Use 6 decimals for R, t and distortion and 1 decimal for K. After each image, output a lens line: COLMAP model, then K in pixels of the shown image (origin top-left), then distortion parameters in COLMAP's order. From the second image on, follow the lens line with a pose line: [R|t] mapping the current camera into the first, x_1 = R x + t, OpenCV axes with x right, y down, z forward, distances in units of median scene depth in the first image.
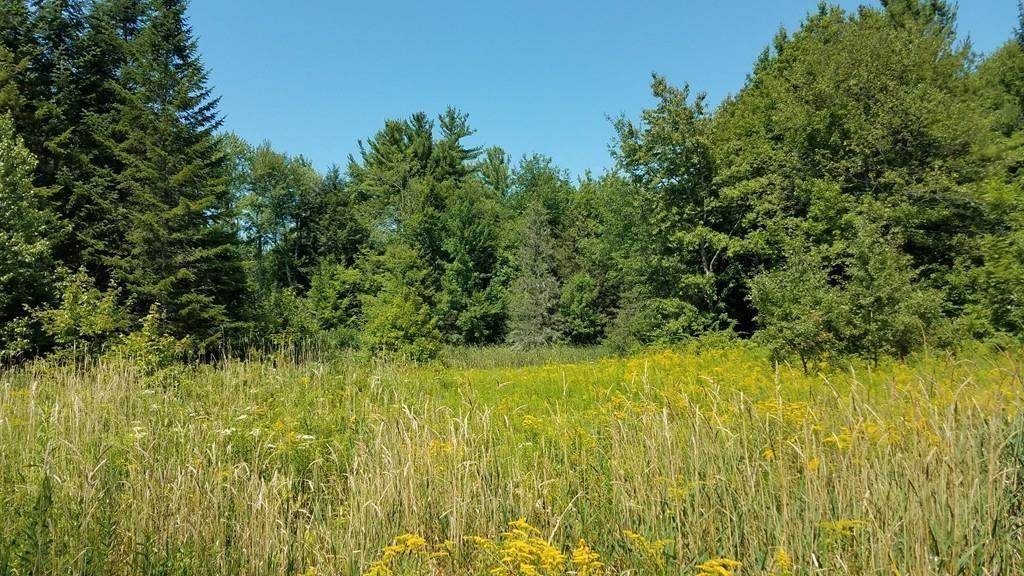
lens RADIAL K [[739.9, 0, 513.6], [0, 739.9, 296.4], [0, 0, 1]] dist [-0.008931, -0.008738]
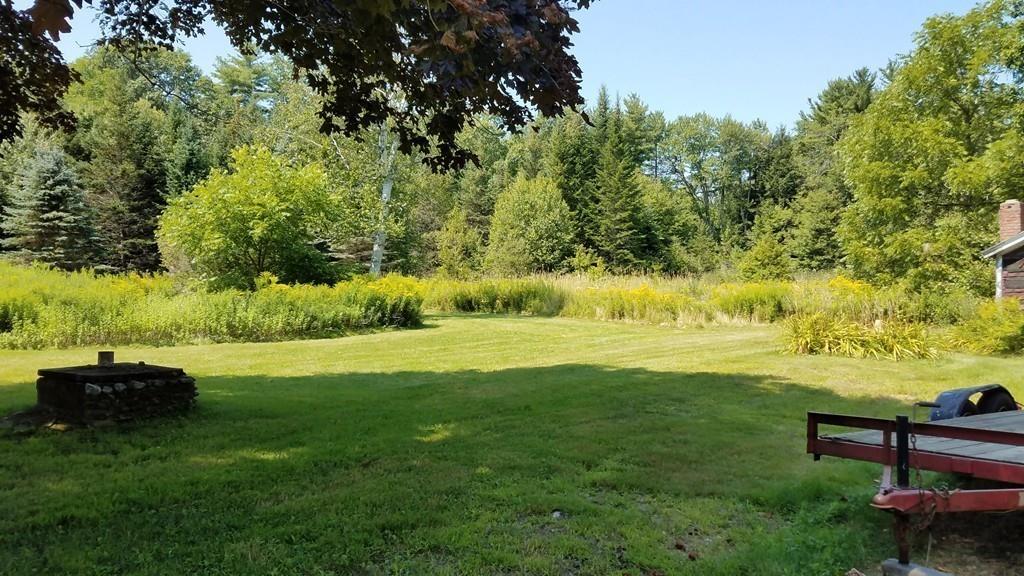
lens RADIAL K [[739.9, 0, 510.7], [0, 739.9, 288.3], [0, 0, 1]] dist [-0.008931, -0.008738]
pose [[0.770529, 0.044645, -0.635840, 0.240547], [0.021696, 0.995129, 0.096164, -0.033044], [0.637036, -0.087892, 0.765807, -0.326844]]
